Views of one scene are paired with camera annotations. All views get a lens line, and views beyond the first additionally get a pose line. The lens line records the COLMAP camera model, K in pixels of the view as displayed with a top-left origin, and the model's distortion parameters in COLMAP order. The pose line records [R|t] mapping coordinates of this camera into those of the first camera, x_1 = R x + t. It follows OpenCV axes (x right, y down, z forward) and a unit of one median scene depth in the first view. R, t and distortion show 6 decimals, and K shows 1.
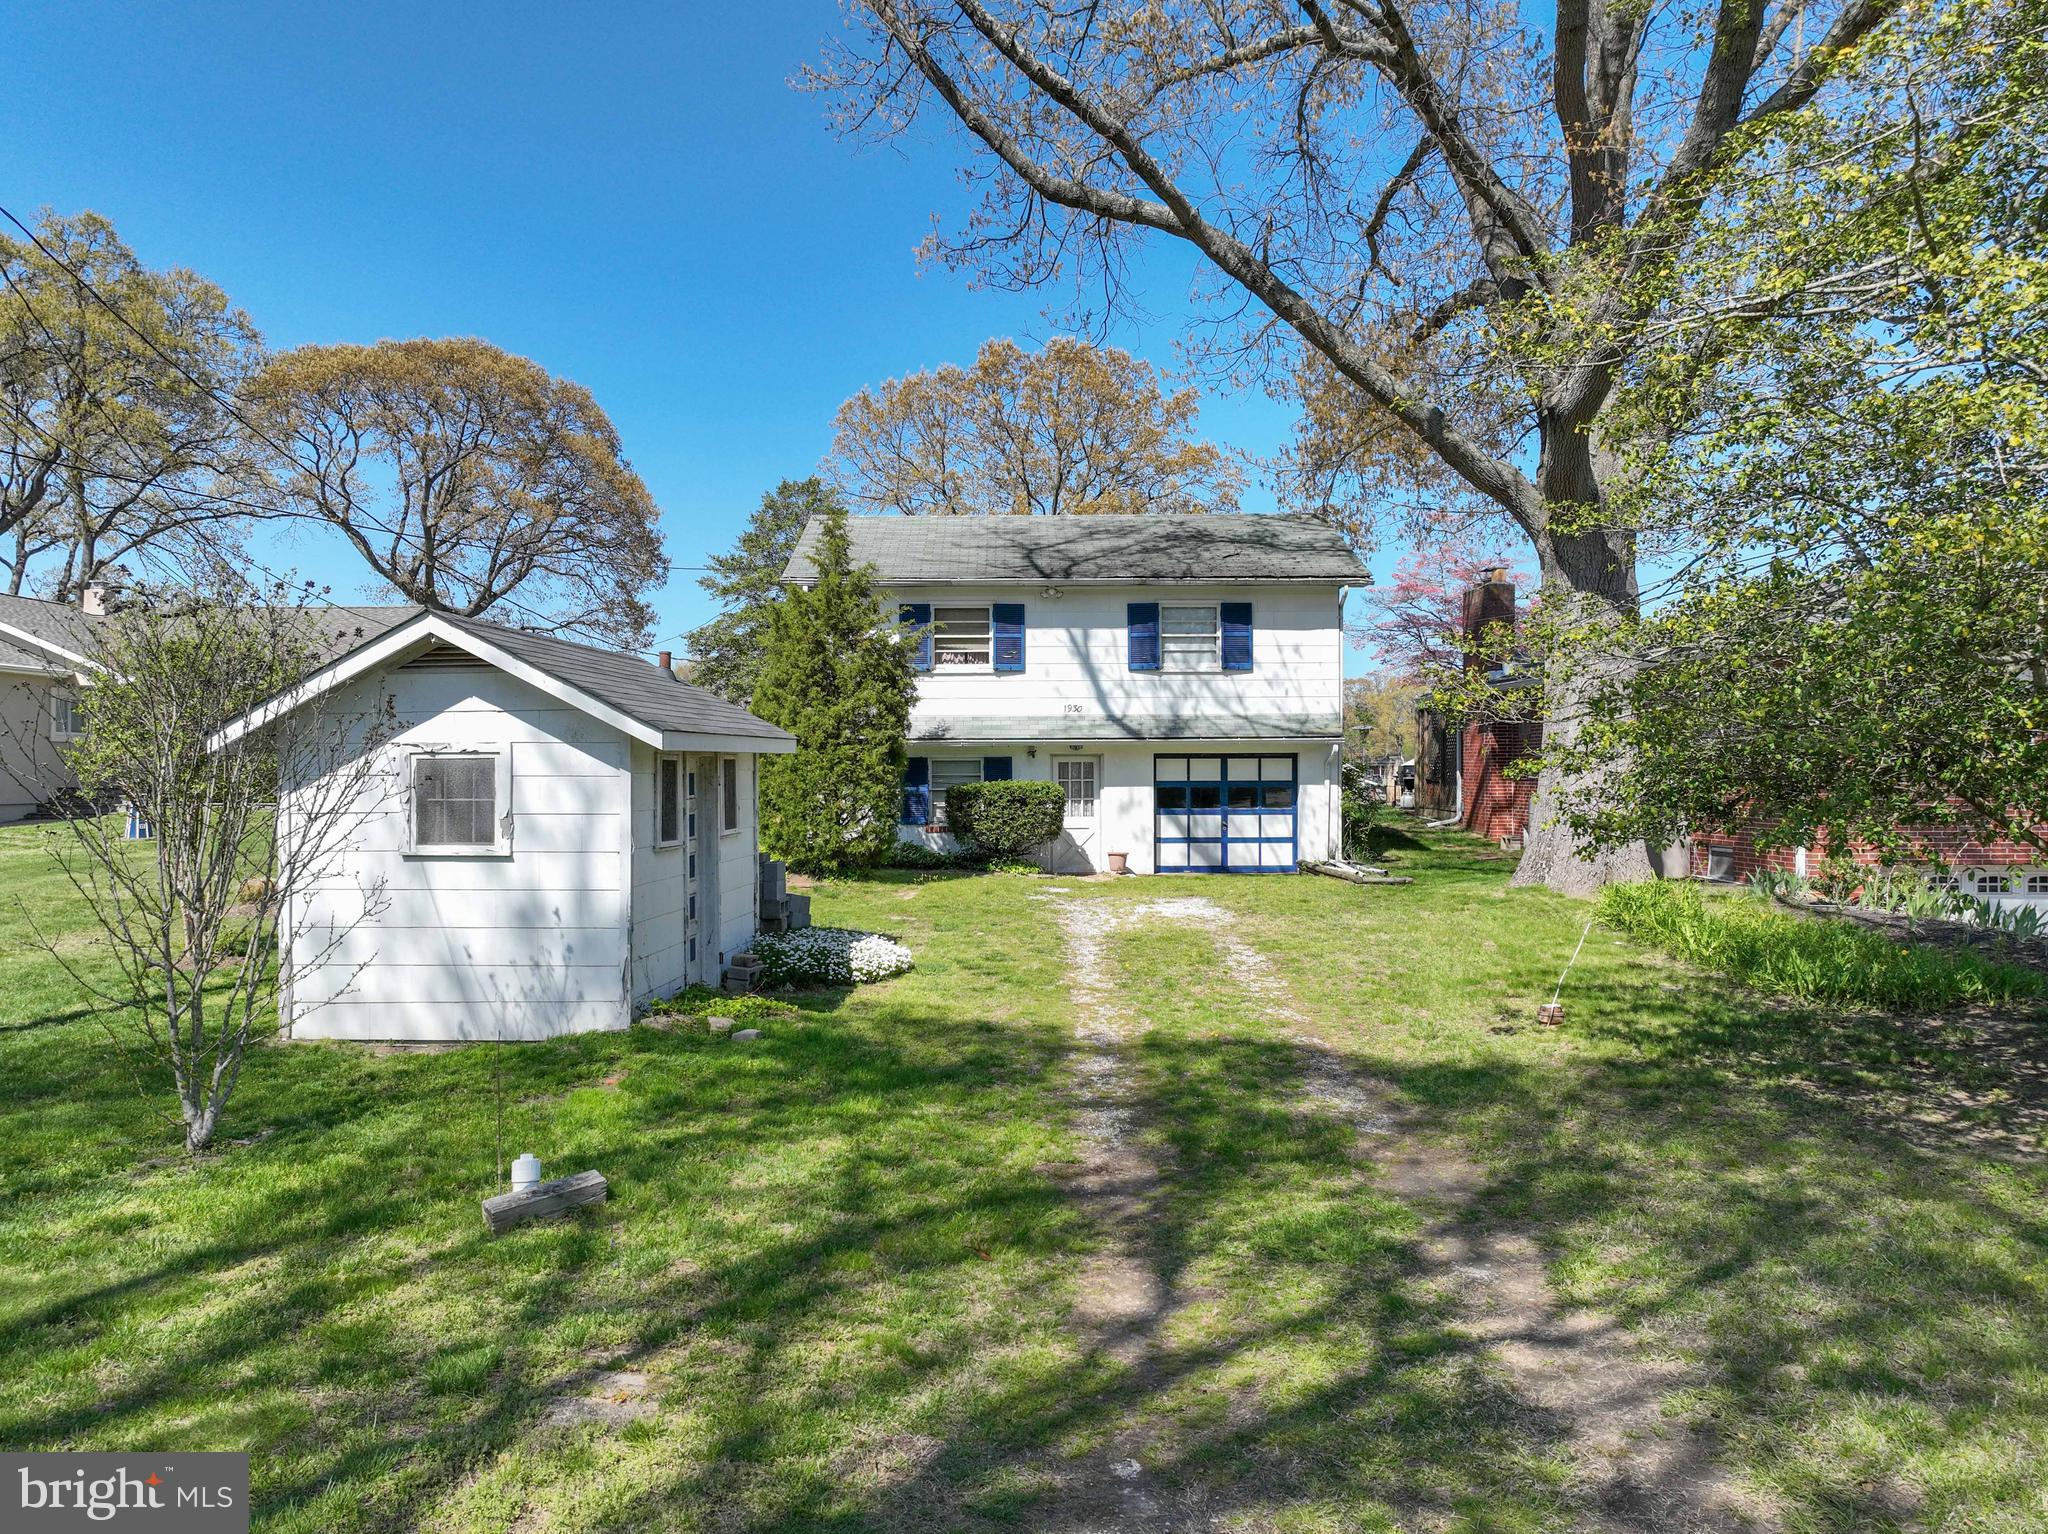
lens RADIAL K [[1451.8, 0, 1024.0], [0, 1451.8, 767.0], [0, 0, 1]] dist [0.005050, 0.010080]
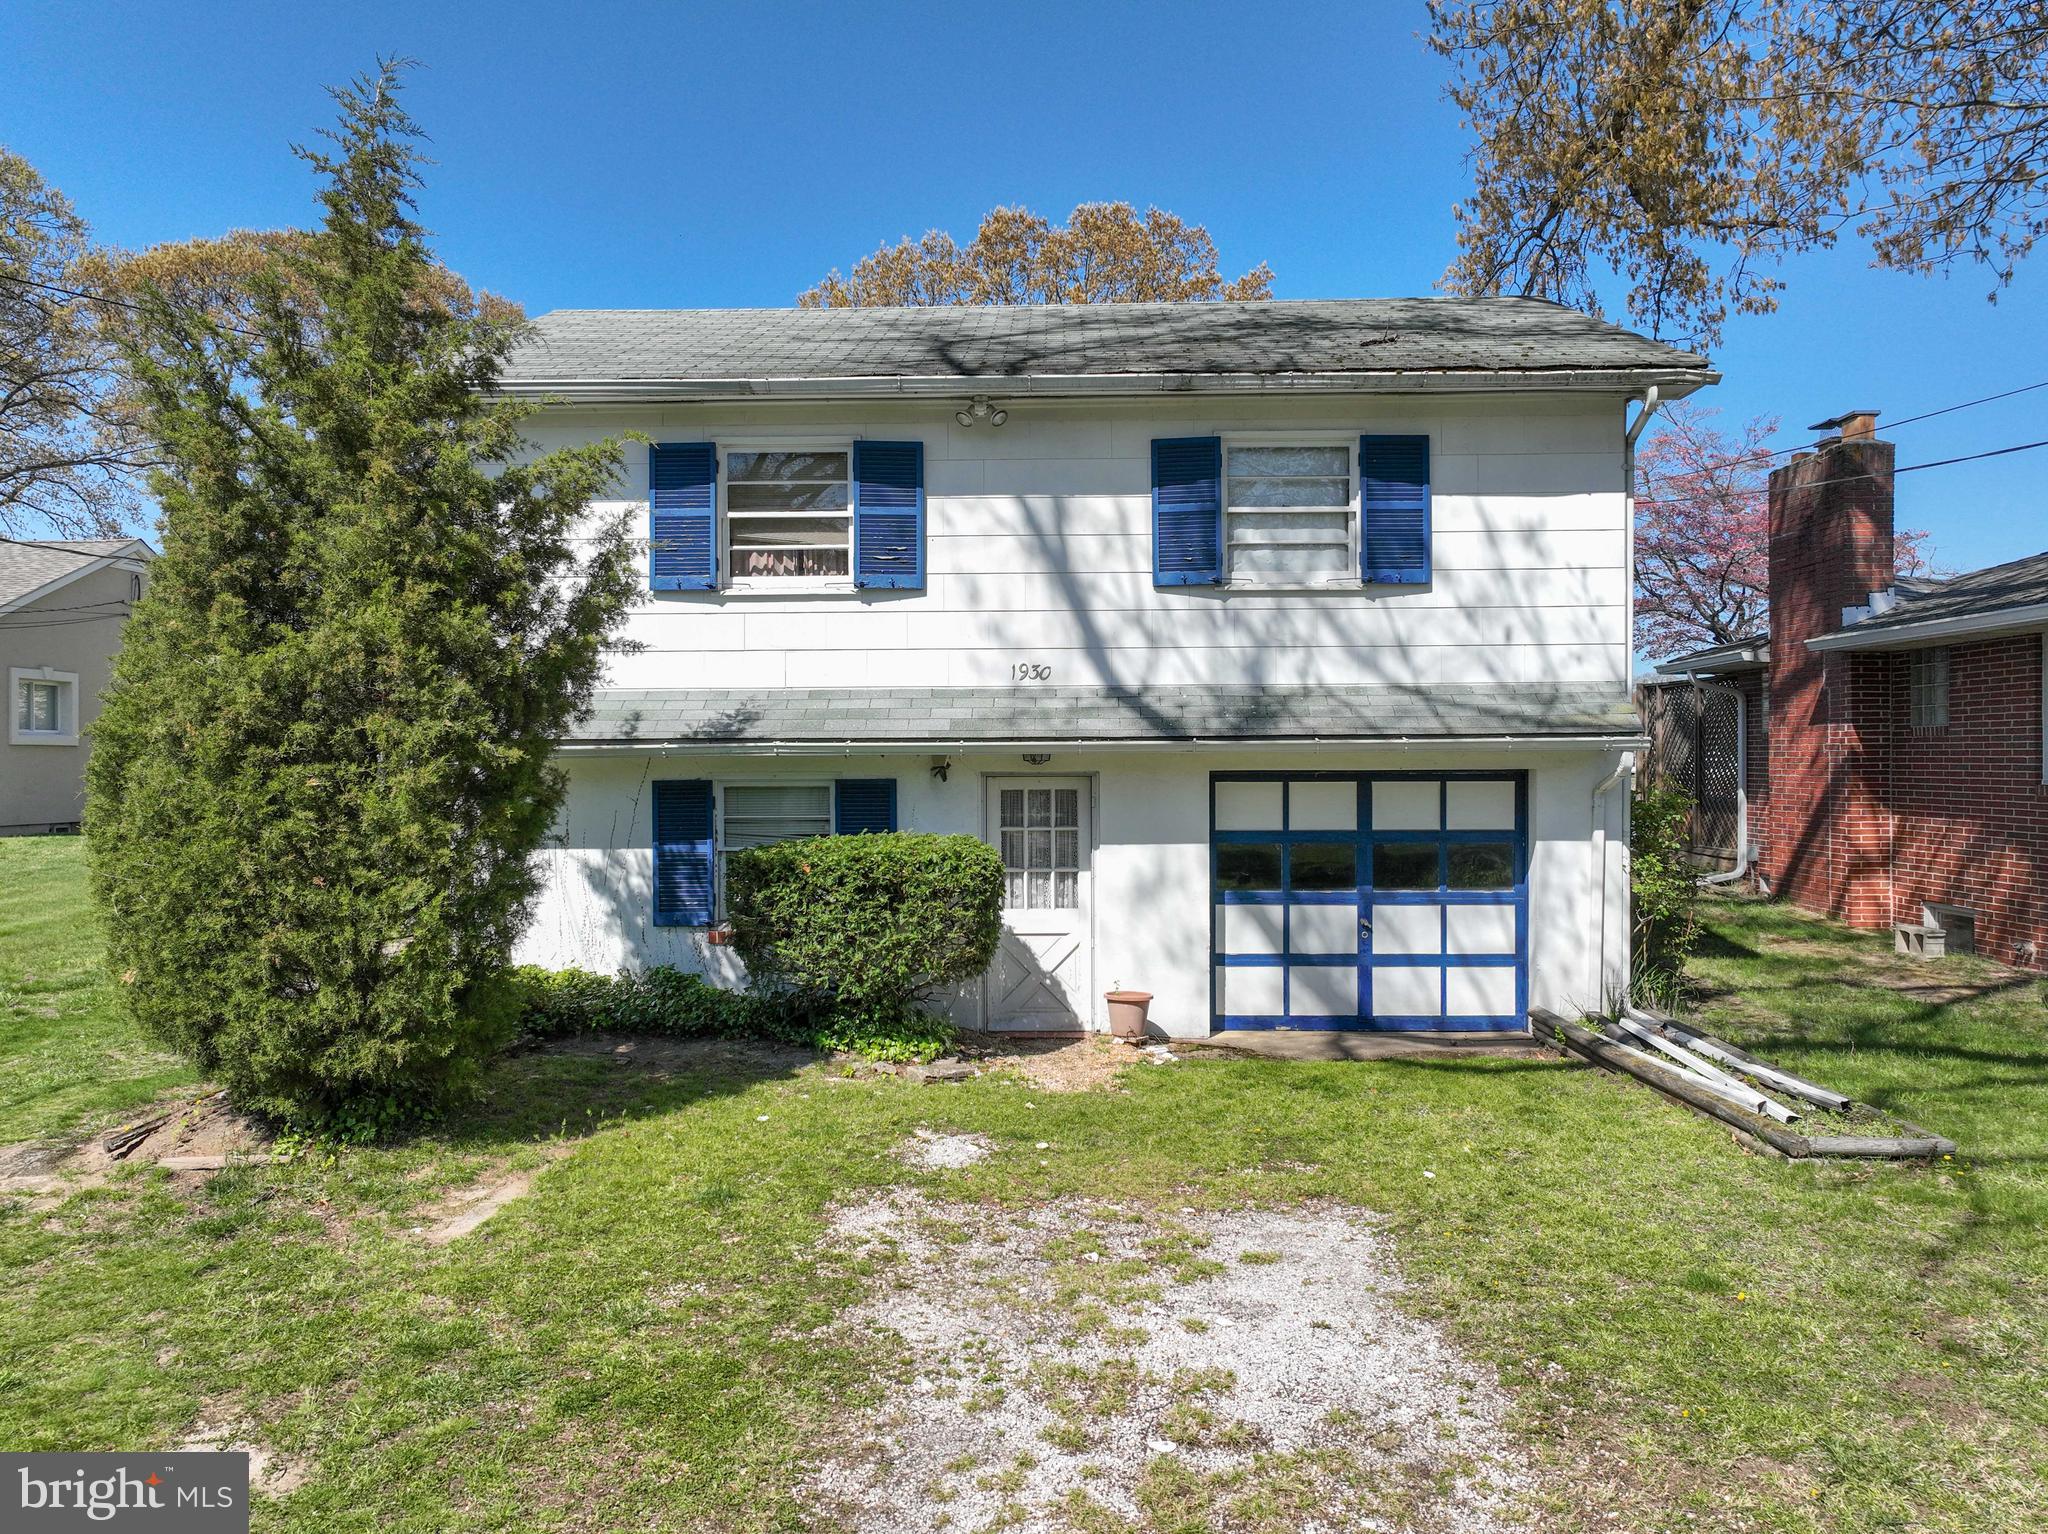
lens RADIAL K [[1451.8, 0, 1024.0], [0, 1451.8, 767.0], [0, 0, 1]] dist [0.005050, 0.010080]
pose [[0.999241, -0.000395, -0.038959, 0.049025], [0.000630, 0.999982, 0.006007, -0.013241], [0.038956, -0.006027, 0.999223, 0.544614]]
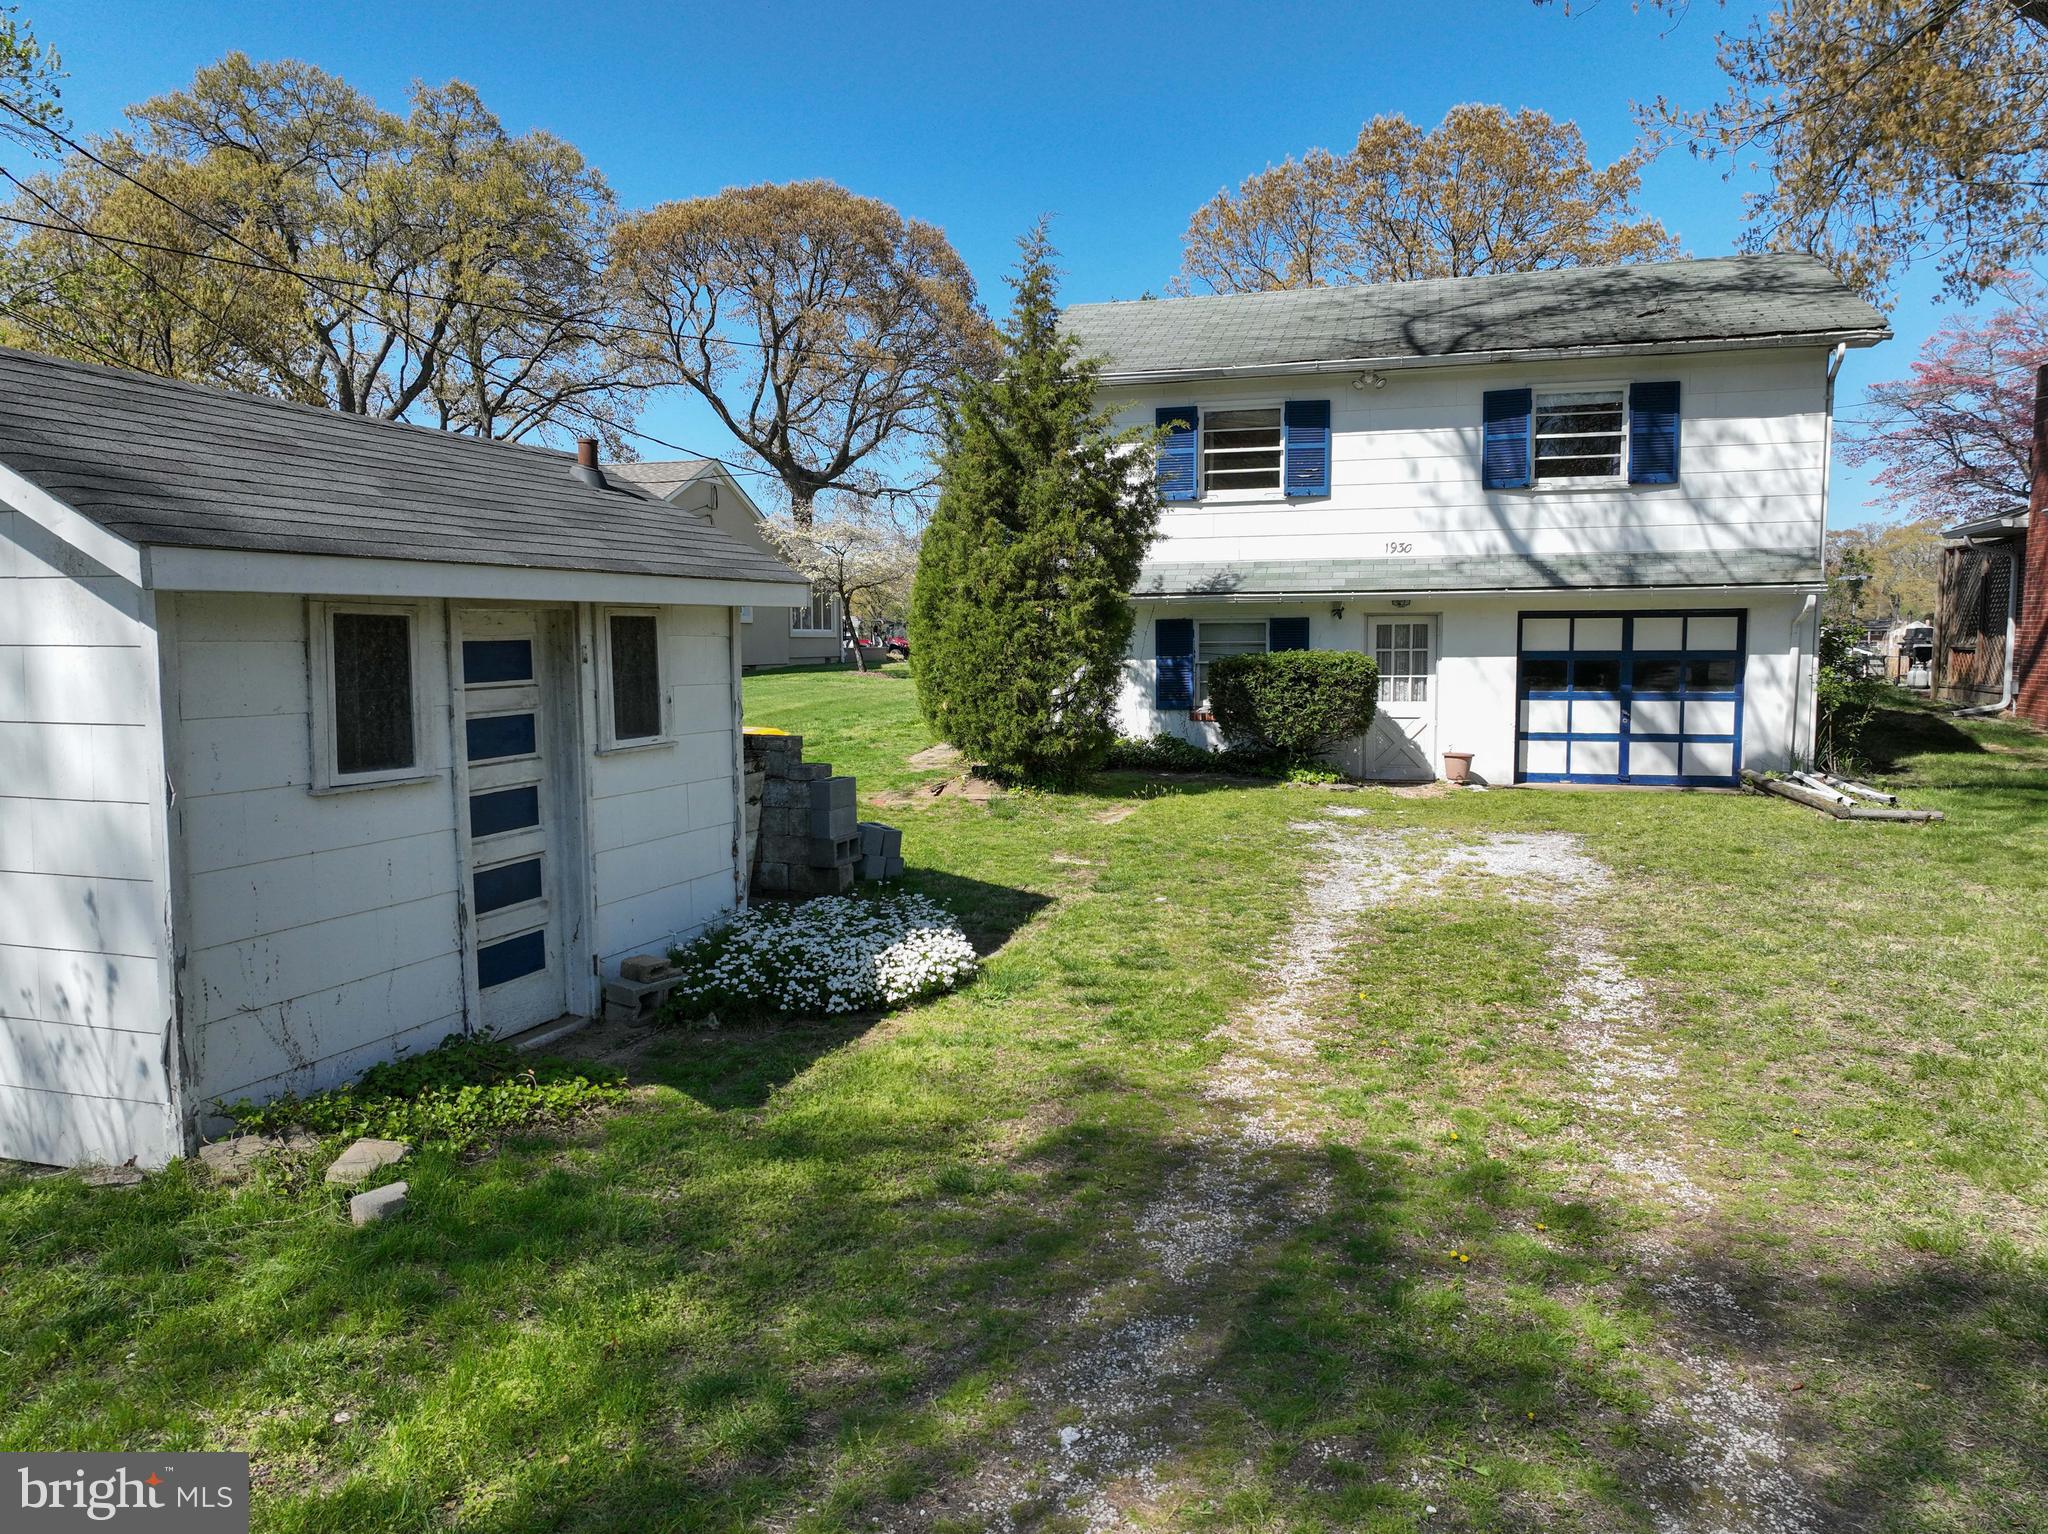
lens RADIAL K [[1451.8, 0, 1024.0], [0, 1451.8, 767.0], [0, 0, 1]] dist [0.005050, 0.010080]
pose [[0.960174, 0.021848, -0.278548, 0.057612], [0.003488, 0.995923, 0.090139, 0.001501], [0.279382, -0.087520, 0.956183, 0.265014]]
